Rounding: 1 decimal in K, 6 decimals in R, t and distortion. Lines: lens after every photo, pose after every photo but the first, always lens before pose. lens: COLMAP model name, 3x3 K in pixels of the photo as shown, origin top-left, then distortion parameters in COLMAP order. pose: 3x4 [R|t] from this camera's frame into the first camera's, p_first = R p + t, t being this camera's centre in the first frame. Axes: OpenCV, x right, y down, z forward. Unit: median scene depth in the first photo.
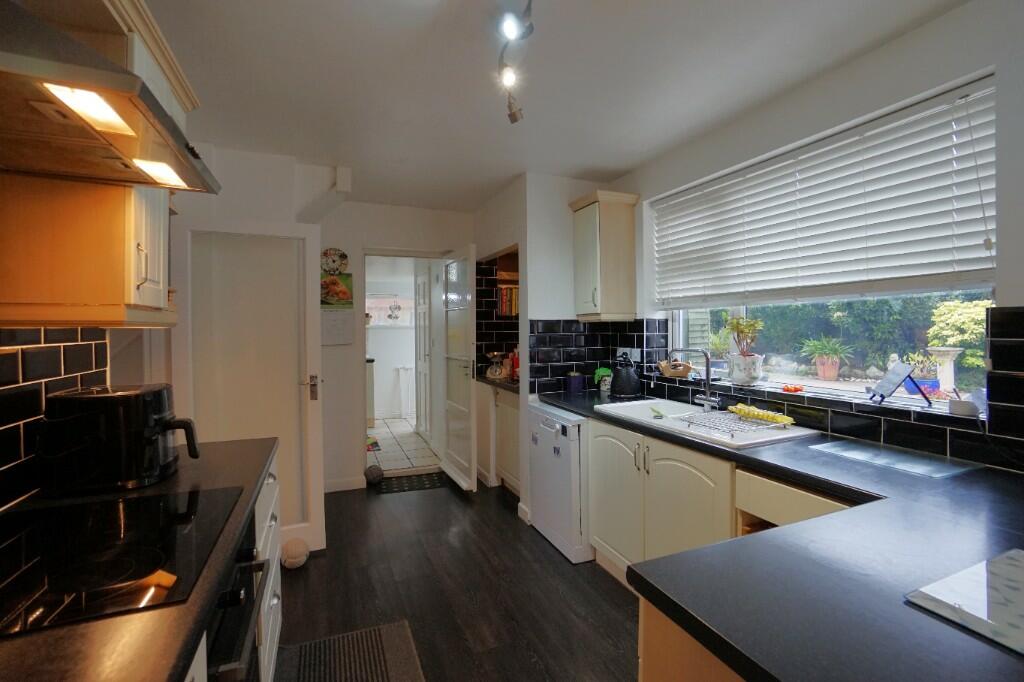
lens RADIAL K [[456.5, 0, 493.9], [0, 456.5, 330.3], [0, 0, 1]] dist [-0.047456, 0.010214]
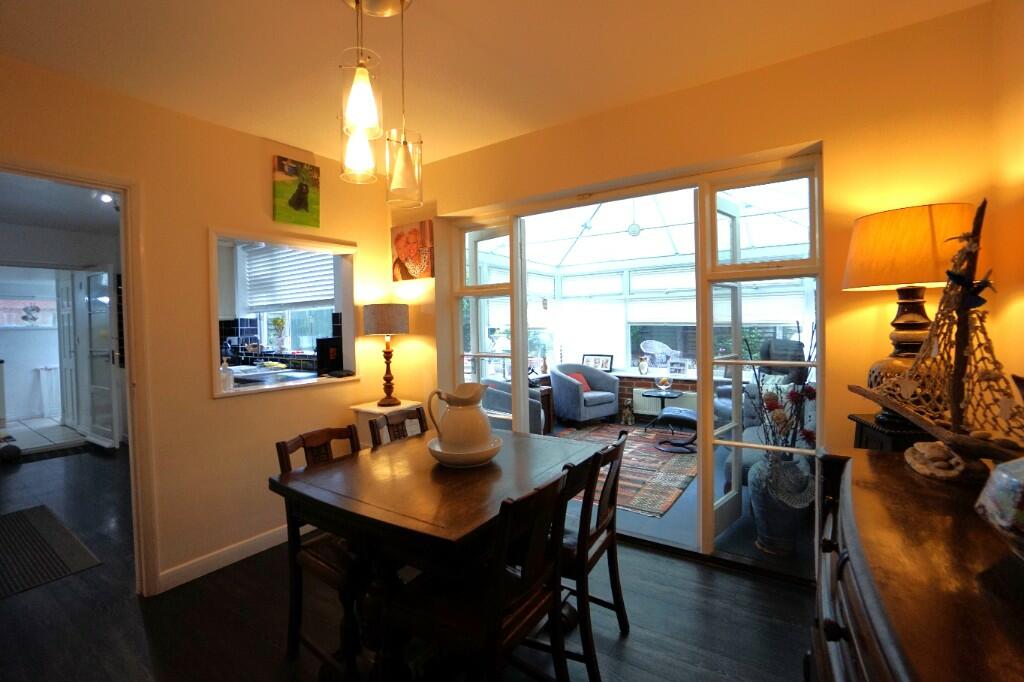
lens RADIAL K [[456.5, 0, 510.9], [0, 456.5, 331.4], [0, 0, 1]] dist [-0.047456, 0.010214]
pose [[0.816709, -0.022032, 0.576629, 0.090076], [0.020086, 0.999751, 0.009750, 0.011450], [-0.576700, 0.003619, 0.816948, -0.403873]]
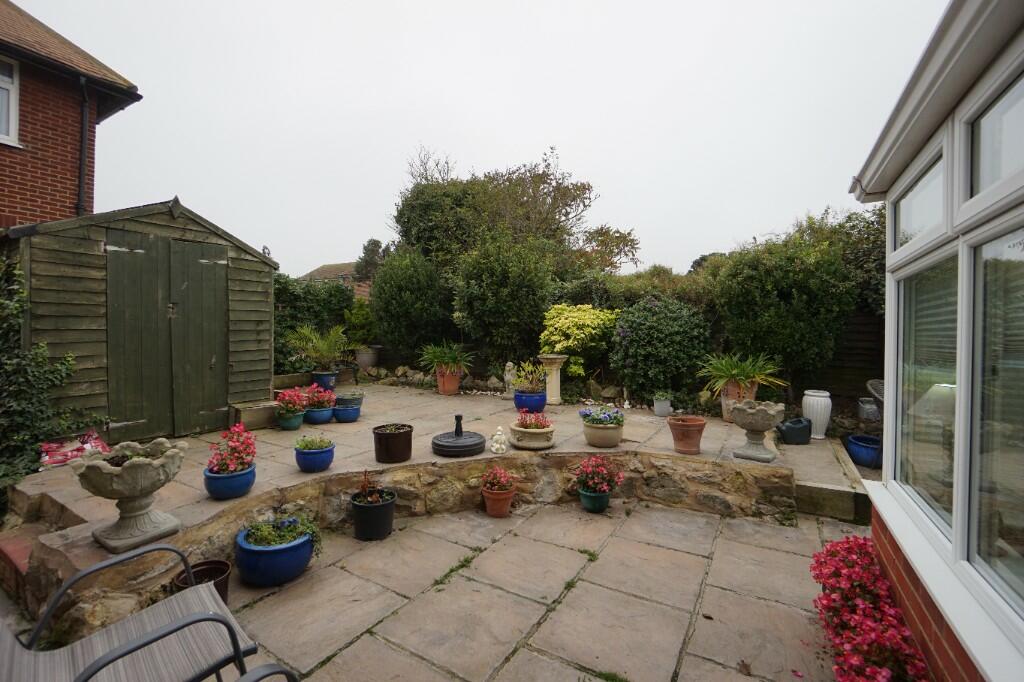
lens RADIAL K [[456.5, 0, 513.4], [0, 456.5, 333.9], [0, 0, 1]] dist [-0.047456, 0.010214]
pose [[0.774338, 0.015601, 0.632580, 0.387417], [-0.014661, 0.999870, -0.006714, 0.004307], [-0.632603, -0.004075, 0.774466, 0.341201]]
